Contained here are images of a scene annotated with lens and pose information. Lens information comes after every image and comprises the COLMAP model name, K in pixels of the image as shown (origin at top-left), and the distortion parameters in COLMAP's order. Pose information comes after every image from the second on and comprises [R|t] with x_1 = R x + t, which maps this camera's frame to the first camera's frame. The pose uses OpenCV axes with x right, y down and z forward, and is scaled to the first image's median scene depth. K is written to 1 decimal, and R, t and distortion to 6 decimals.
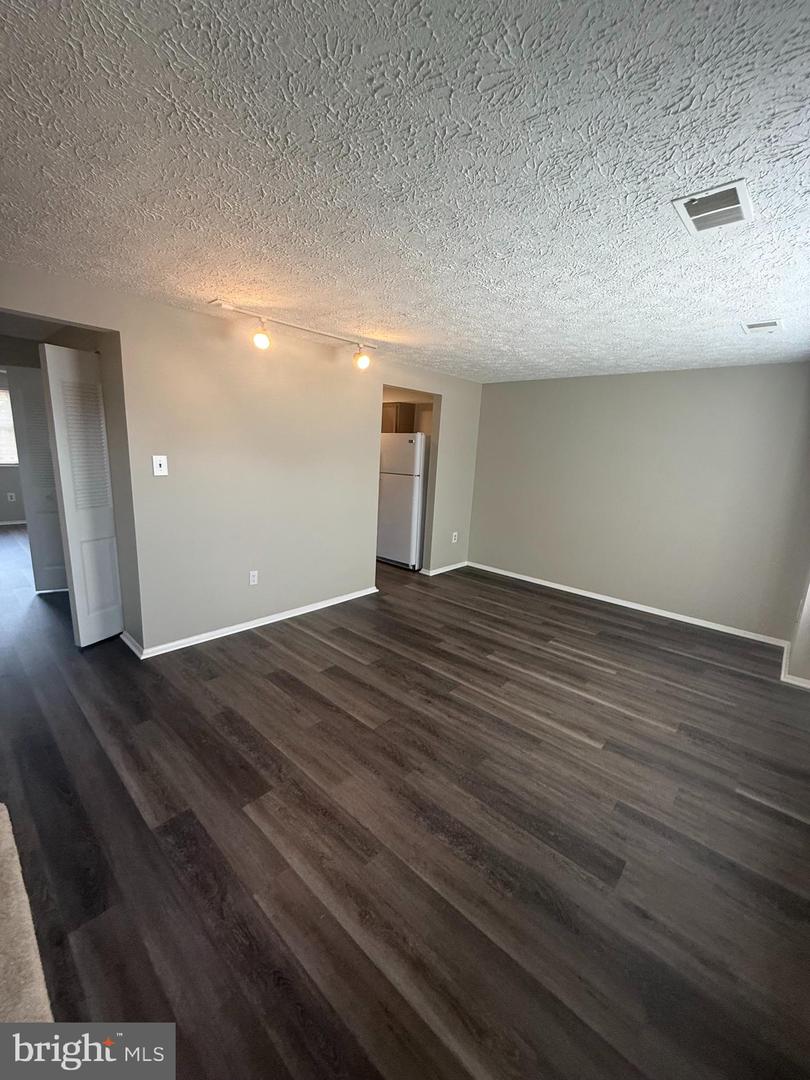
lens RADIAL K [[431.0, 0, 404.3], [0, 431.0, 539.3], [0, 0, 1]] dist [-0.000026, 0.000300]
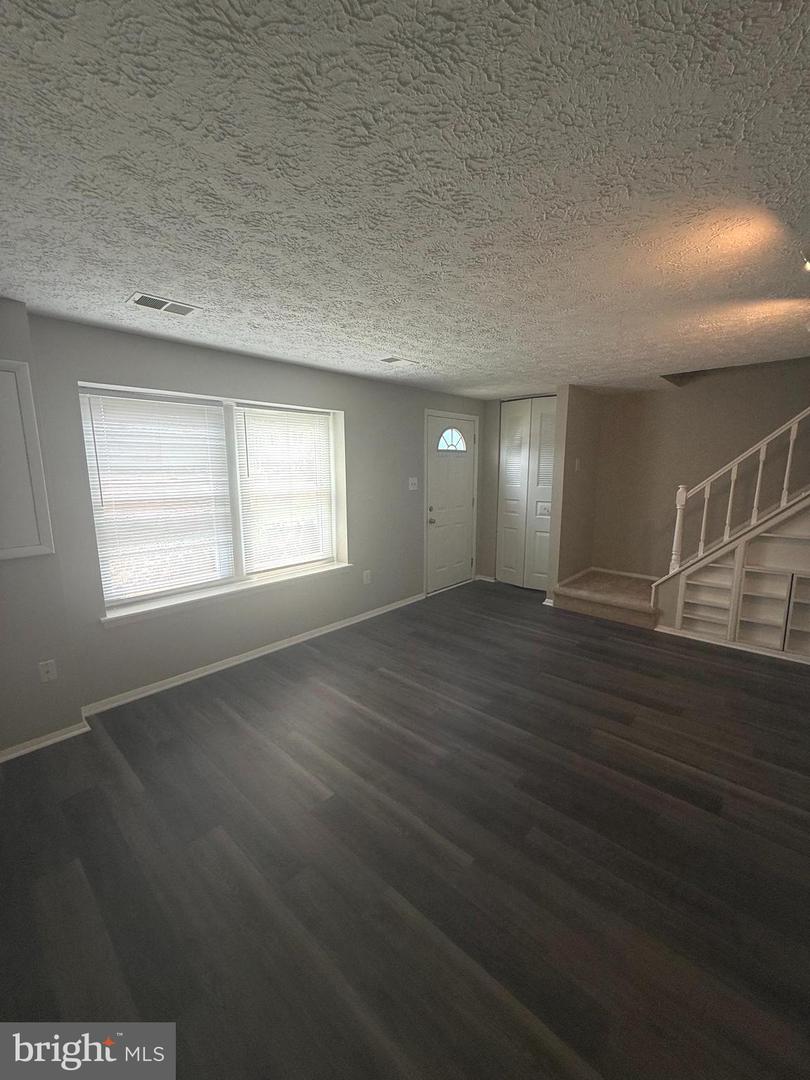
lens RADIAL K [[431.0, 0, 405.0], [0, 431.0, 538.7], [0, 0, 1]] dist [-0.000026, 0.000300]
pose [[-0.999239, -0.038377, -0.006937, 0.296219], [-0.038265, 0.930426, 0.364477, -0.335726], [-0.007533, 0.364465, -0.931187, 1.625870]]
